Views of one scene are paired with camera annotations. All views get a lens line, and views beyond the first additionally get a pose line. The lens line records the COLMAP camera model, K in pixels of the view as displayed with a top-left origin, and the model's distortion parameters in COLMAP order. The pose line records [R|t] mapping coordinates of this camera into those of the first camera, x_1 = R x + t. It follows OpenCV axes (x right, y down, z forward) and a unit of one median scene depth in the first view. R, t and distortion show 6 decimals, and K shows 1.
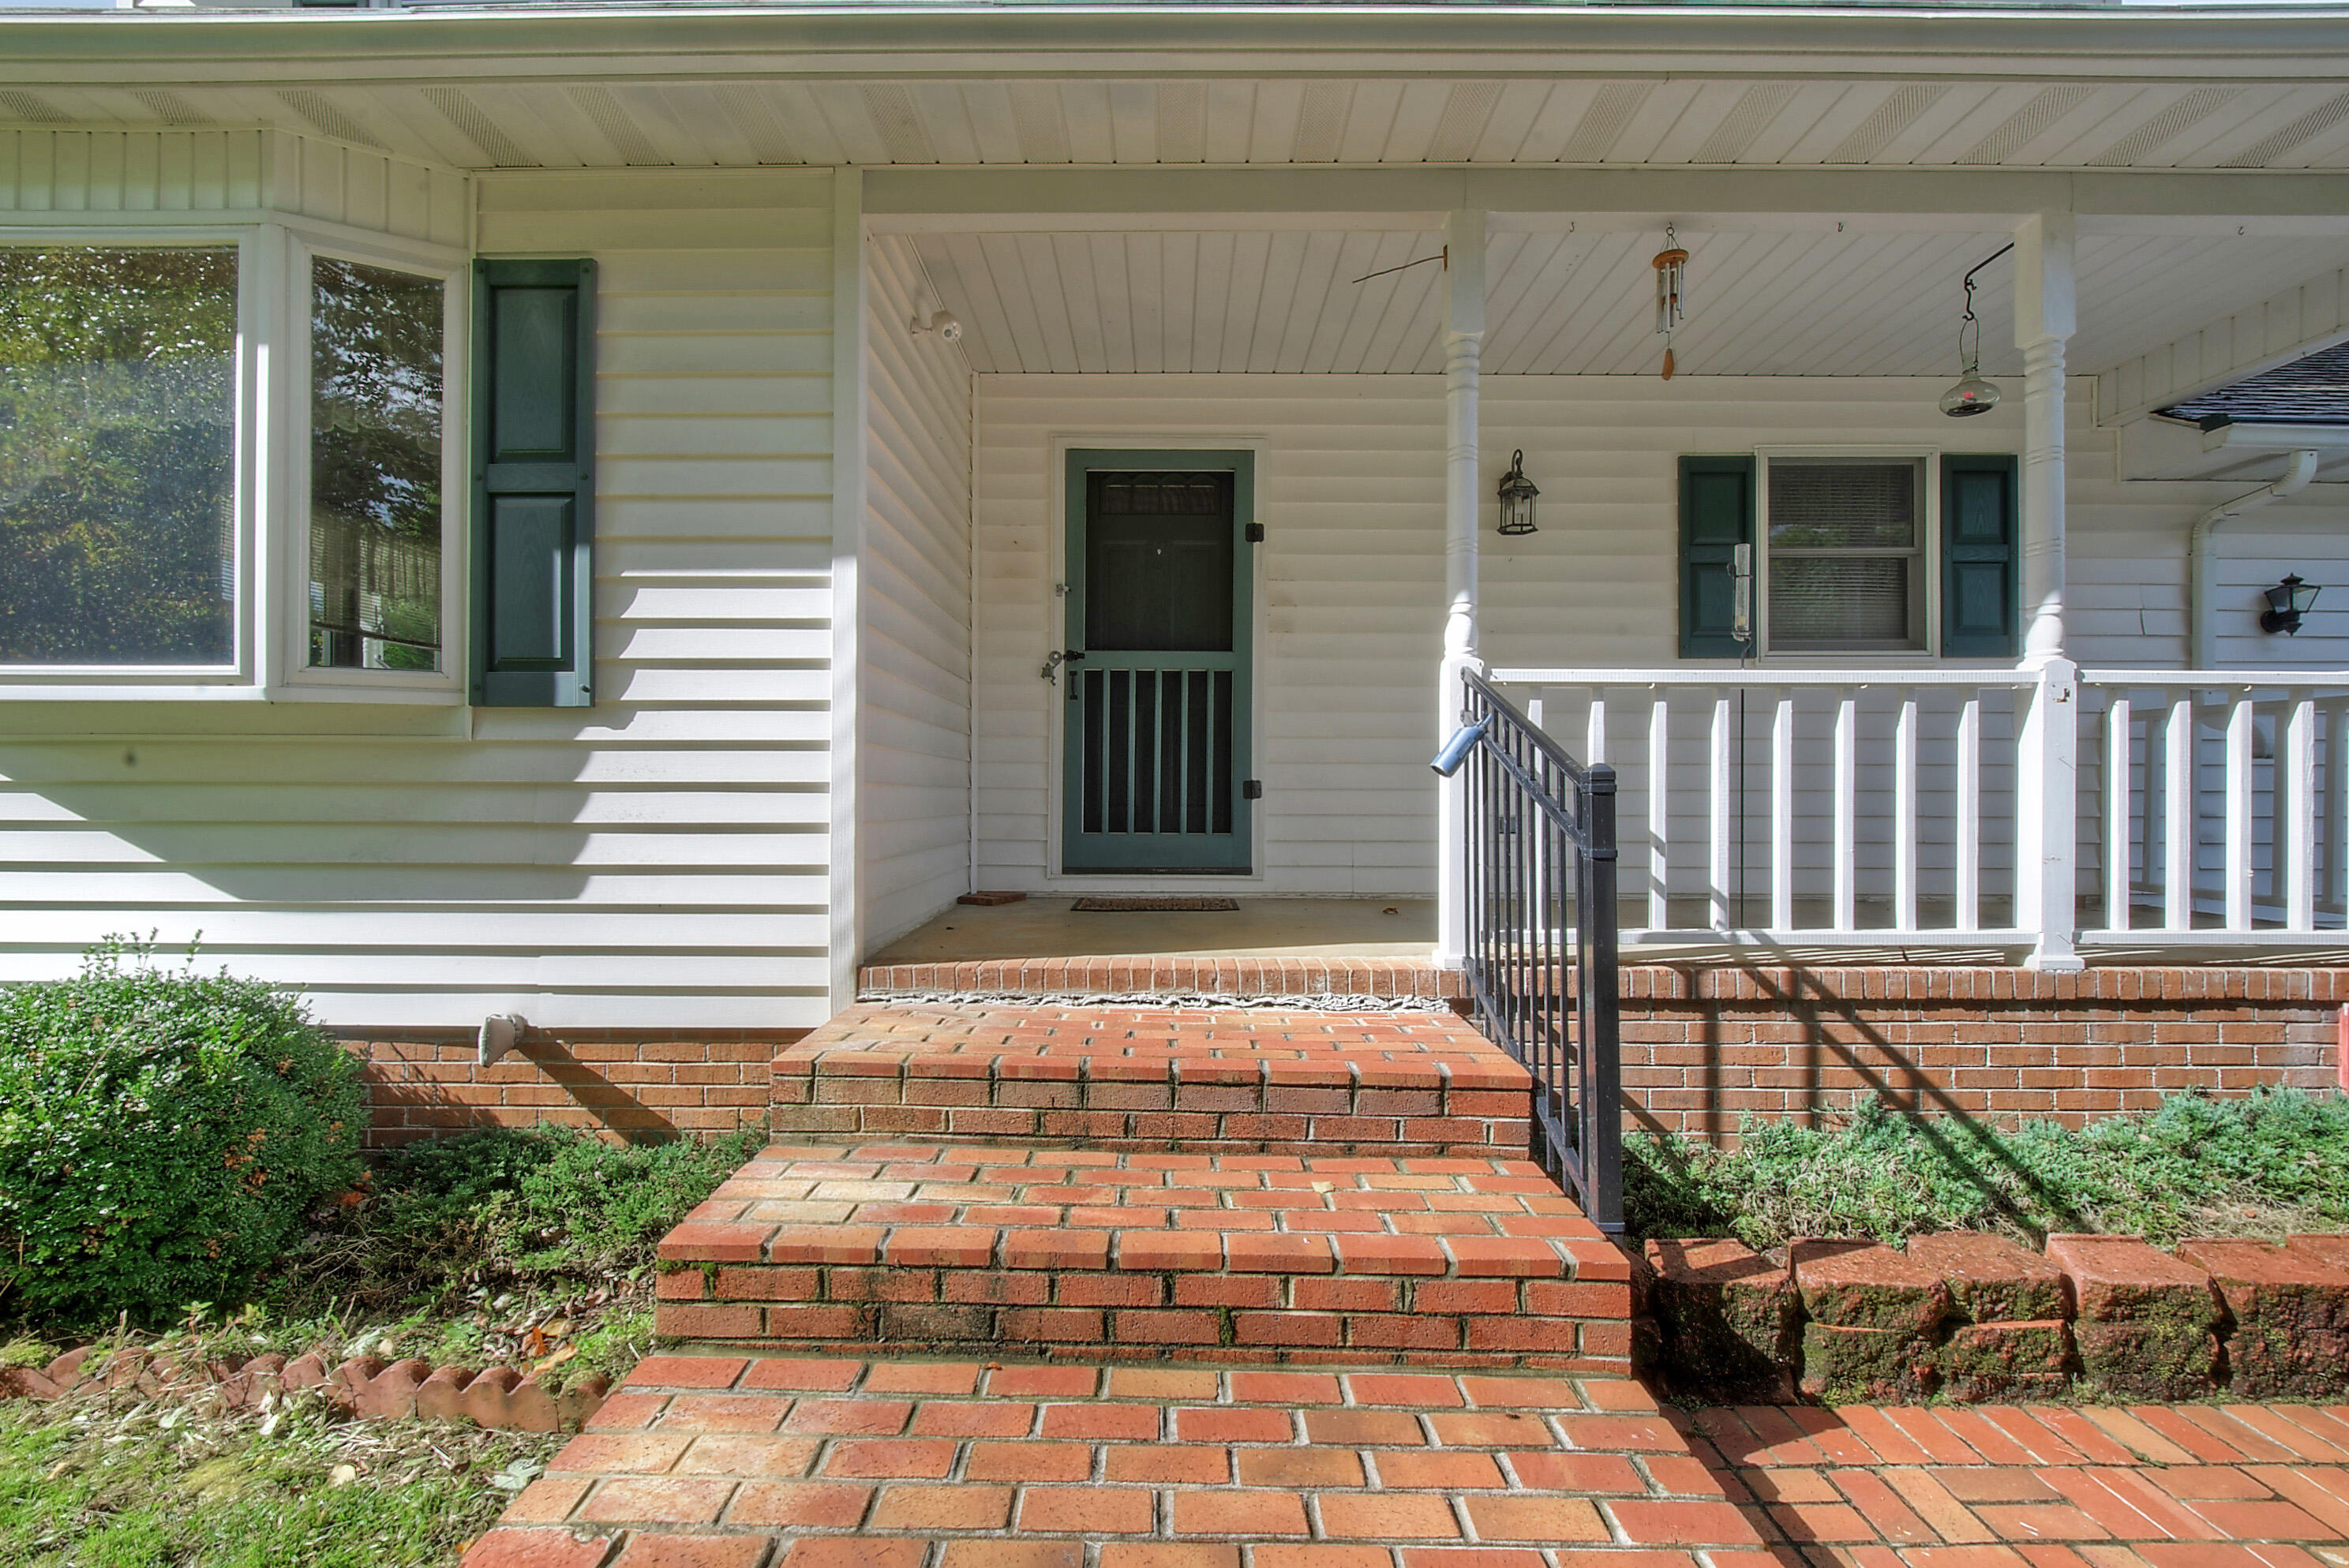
lens RADIAL K [[1032.8, 0, 1186.8], [0, 1032.8, 785.4], [0, 0, 1]] dist [0.020910, -0.018481]
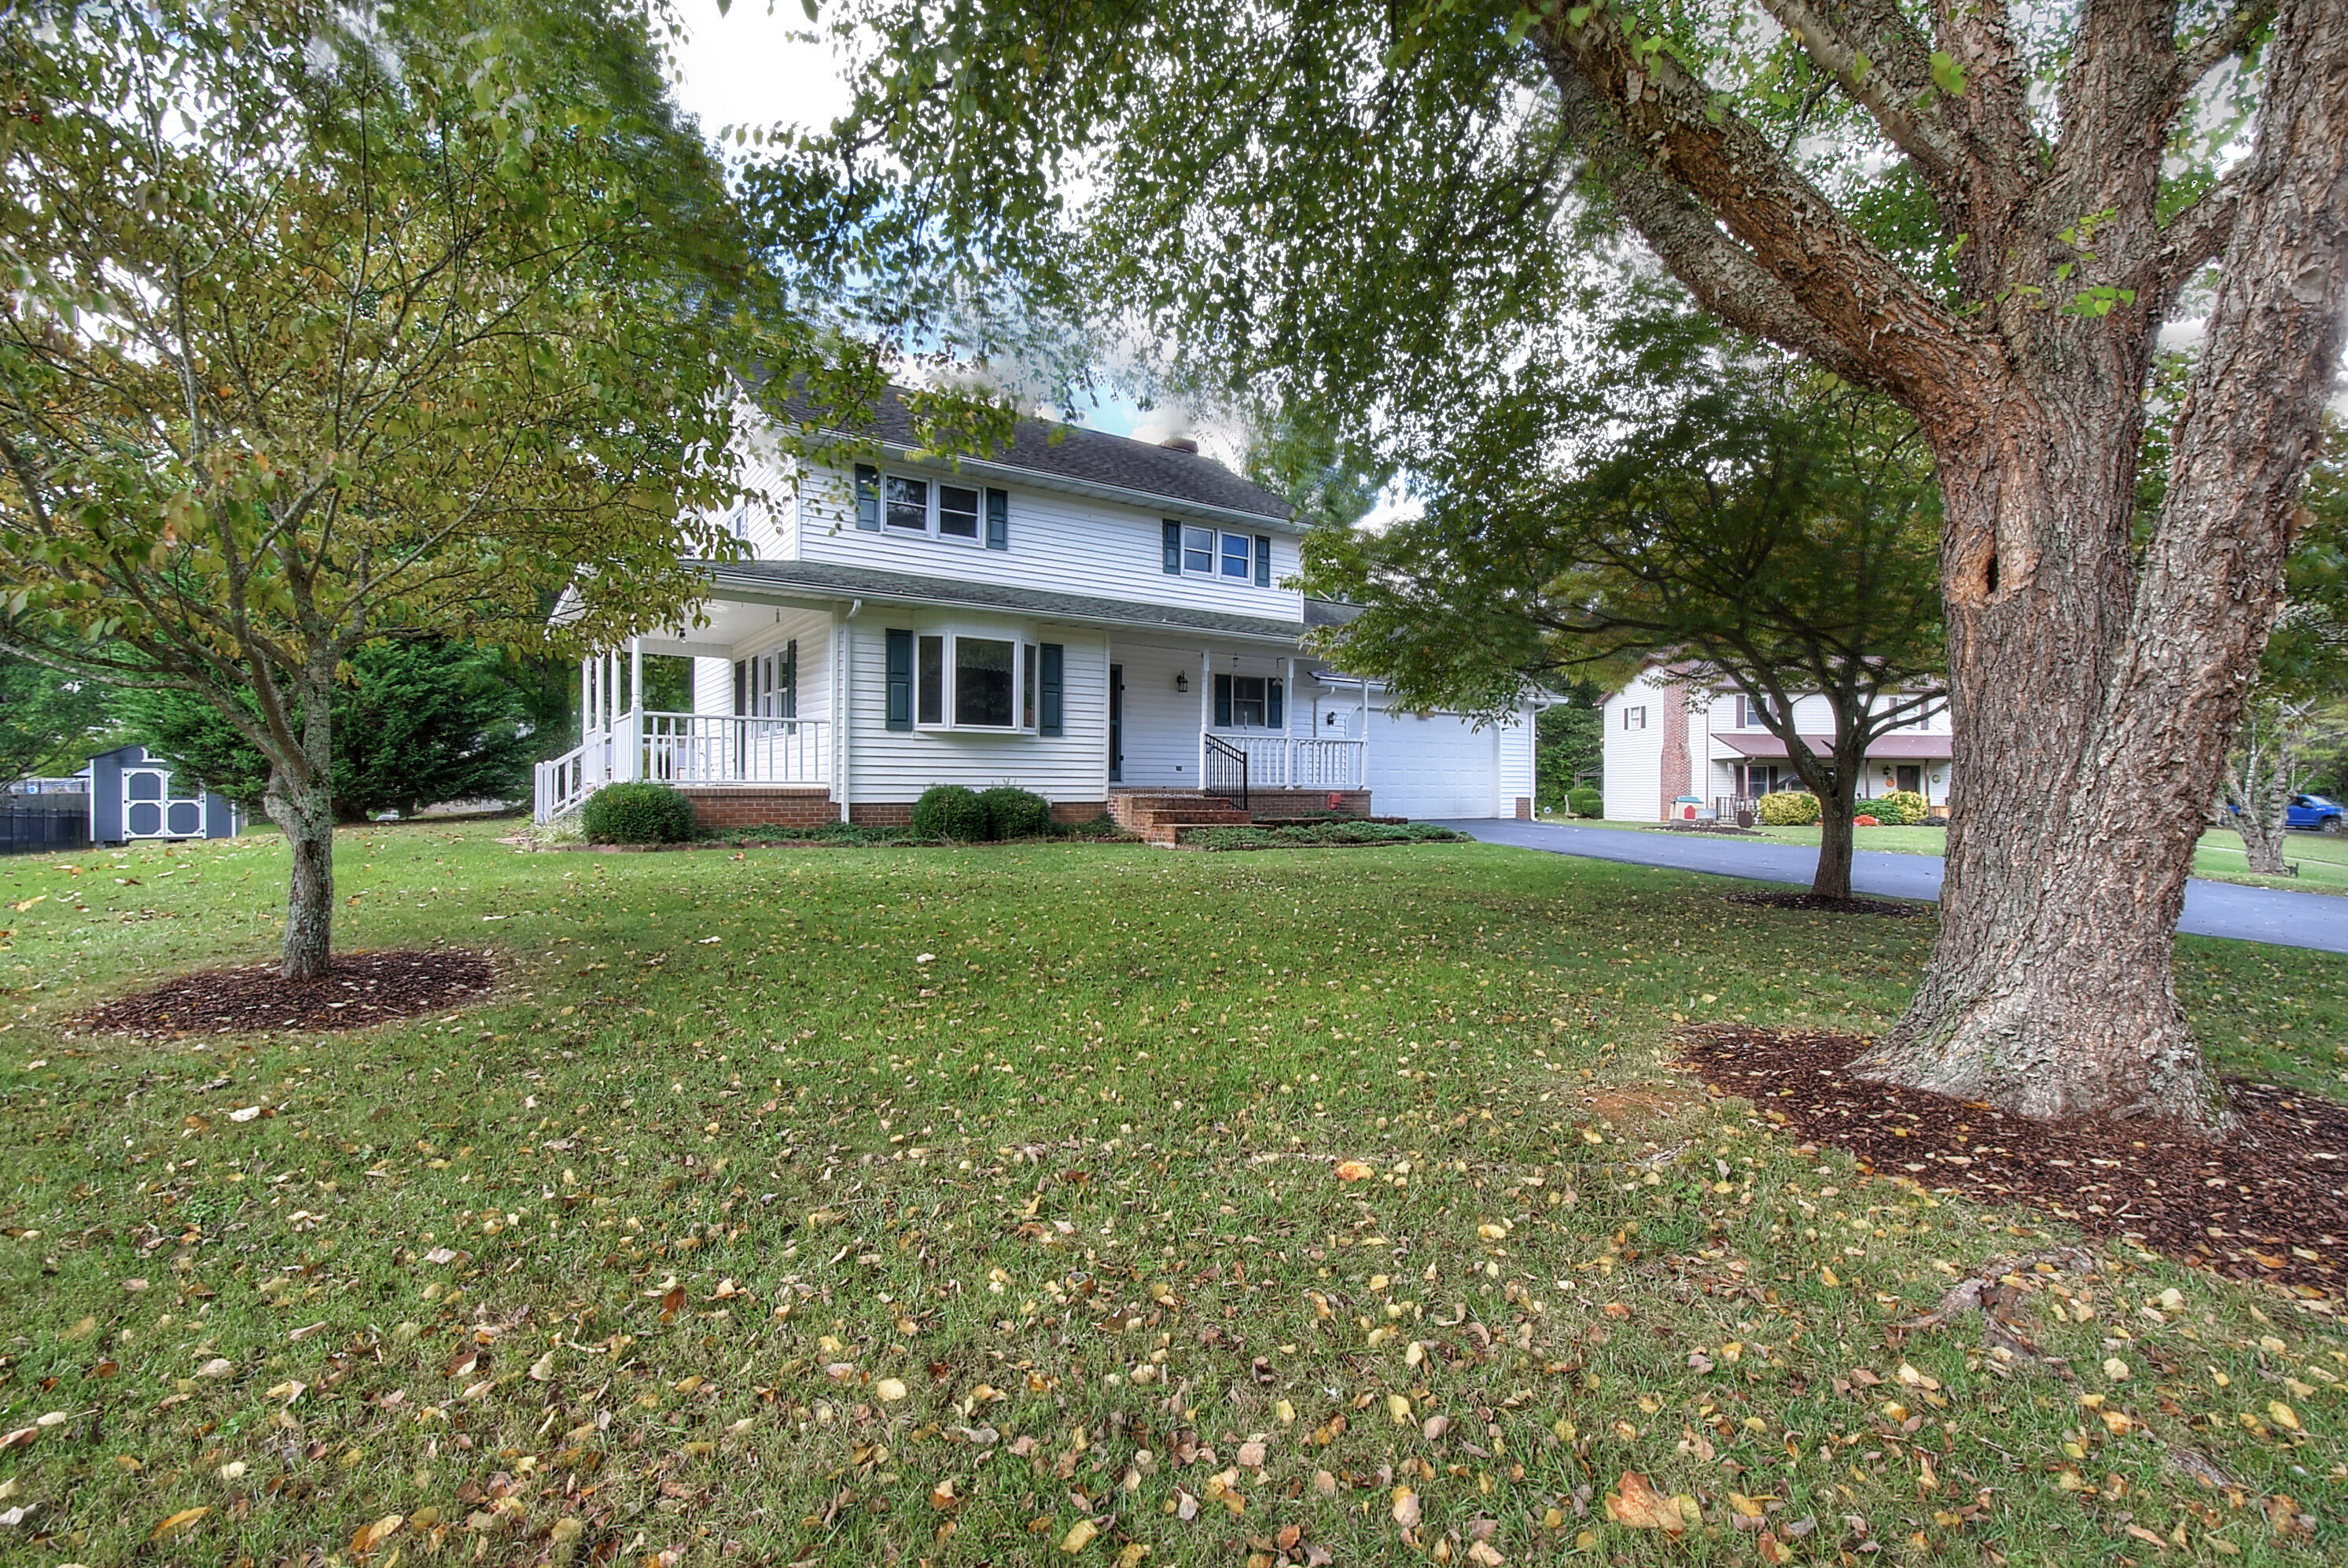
lens RADIAL K [[1032.4, 0, 1186.3], [0, 1032.4, 785.4], [0, 0, 1]] dist [0.020910, -0.018481]
pose [[0.821188, 0.003379, 0.570647, -2.212704], [-0.009165, 0.999932, 0.007268, 0.092120], [-0.570584, -0.011198, 0.821163, -2.573474]]
